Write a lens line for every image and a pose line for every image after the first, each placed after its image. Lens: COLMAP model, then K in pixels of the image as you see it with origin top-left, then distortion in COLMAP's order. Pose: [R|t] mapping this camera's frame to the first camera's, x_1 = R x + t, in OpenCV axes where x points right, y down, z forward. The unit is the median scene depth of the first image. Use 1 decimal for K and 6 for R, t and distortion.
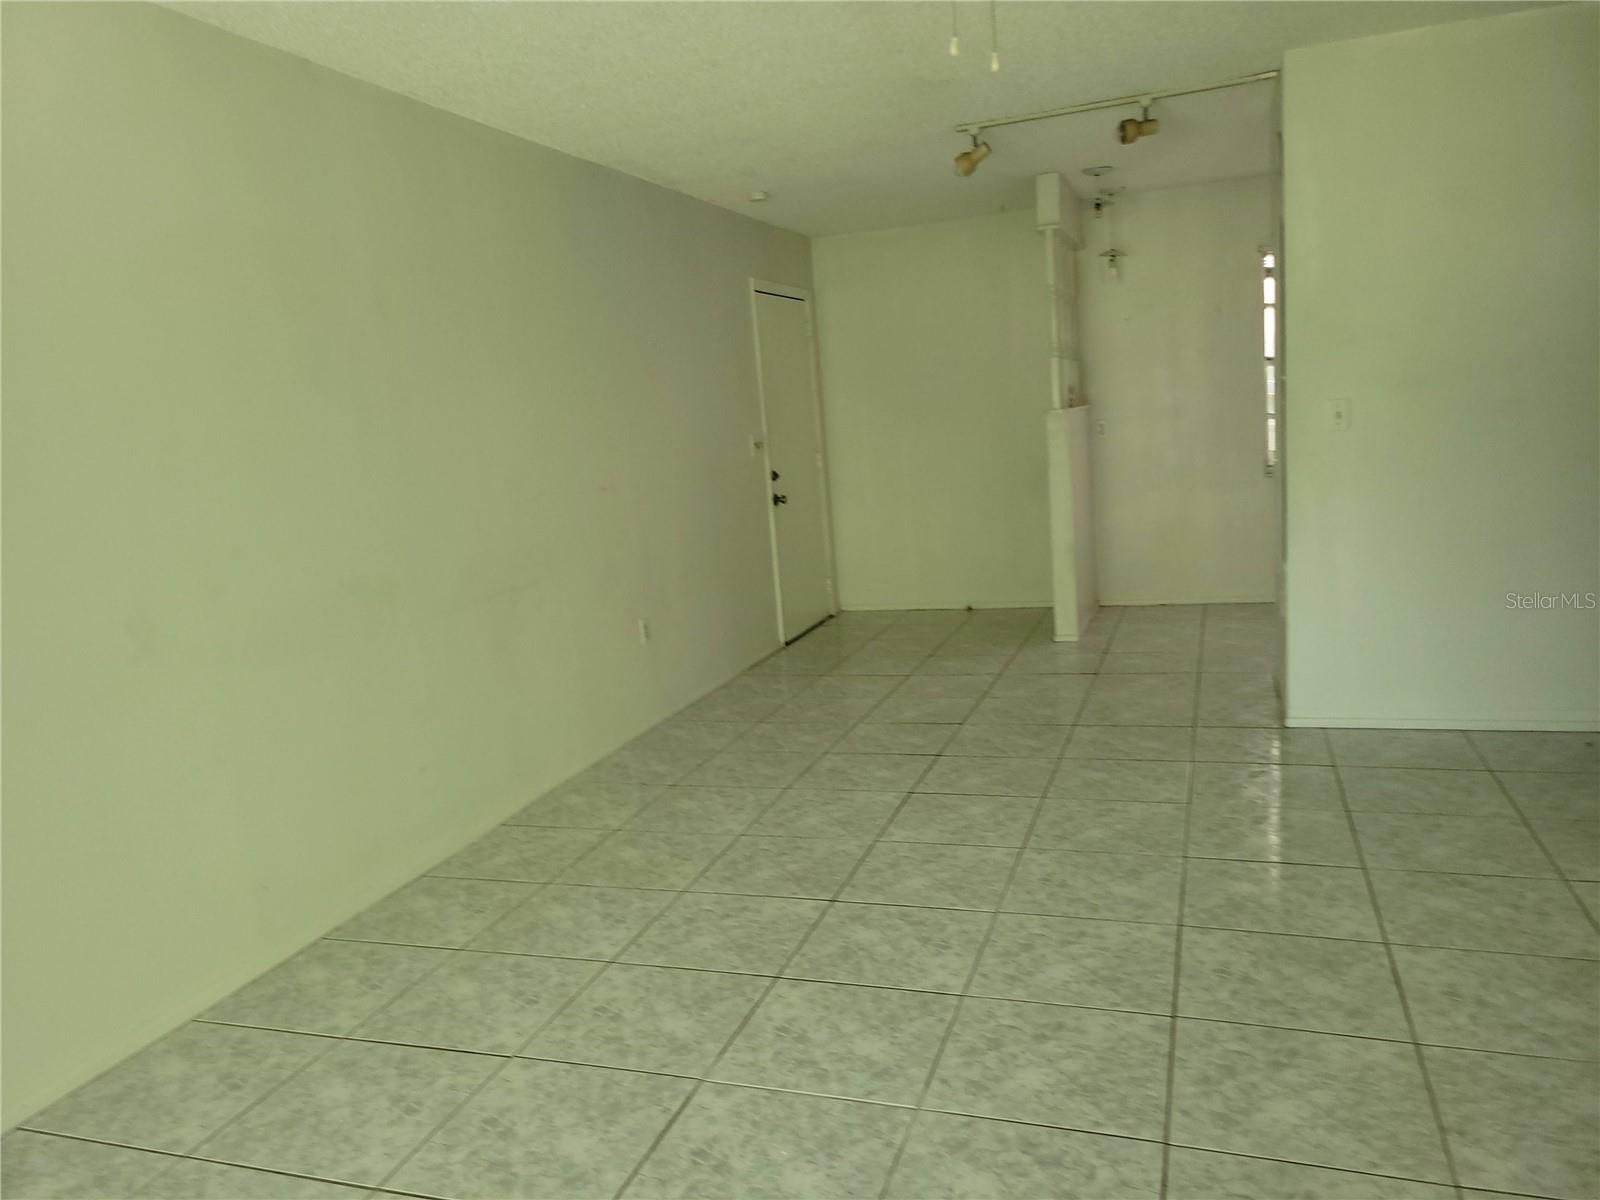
lens RADIAL K [[1194.1, 0, 797.6], [0, 1194.1, 602.6], [0, 0, 1]] dist [0.058169, -0.032306]
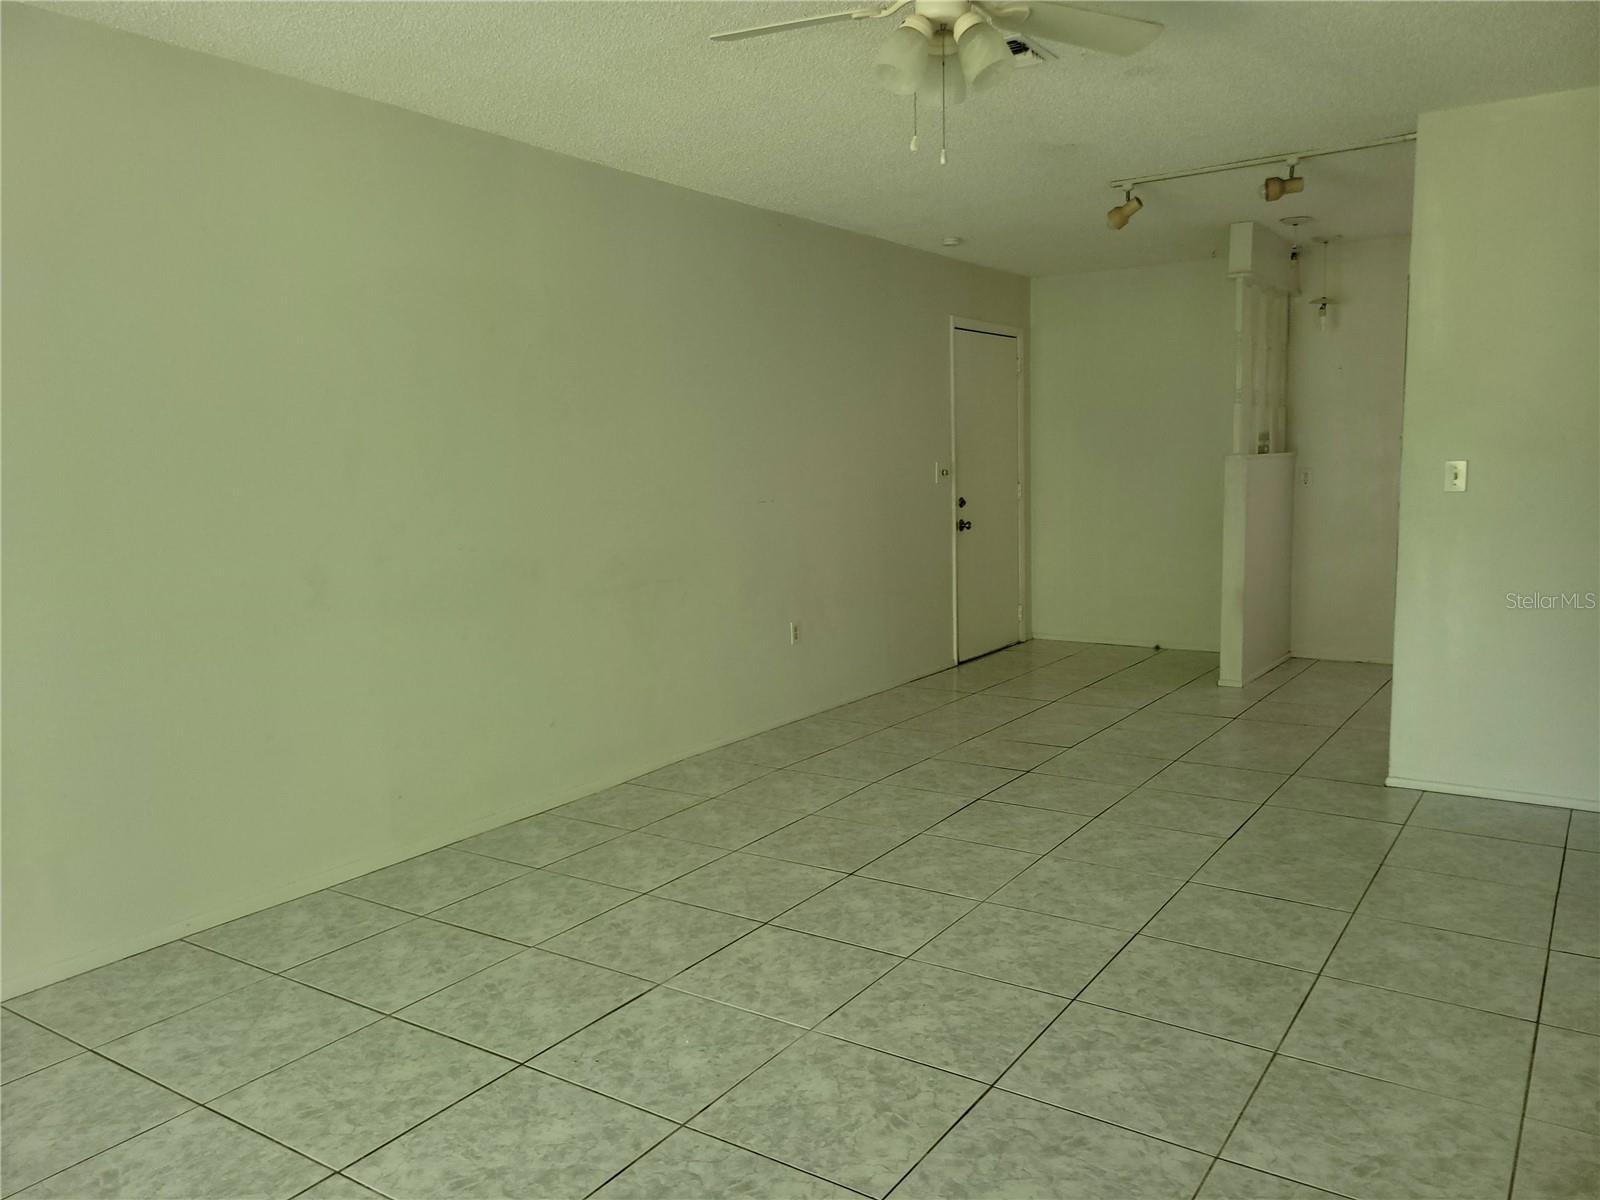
lens RADIAL K [[1198.1, 0, 818.2], [0, 1198.1, 599.0], [0, 0, 1]] dist [0.048430, -0.009200]
pose [[0.968729, 0.085936, -0.232762, 0.212706], [-0.091564, 0.995708, -0.013462, 0.008198], [0.230607, 0.034354, 0.972440, -0.100921]]
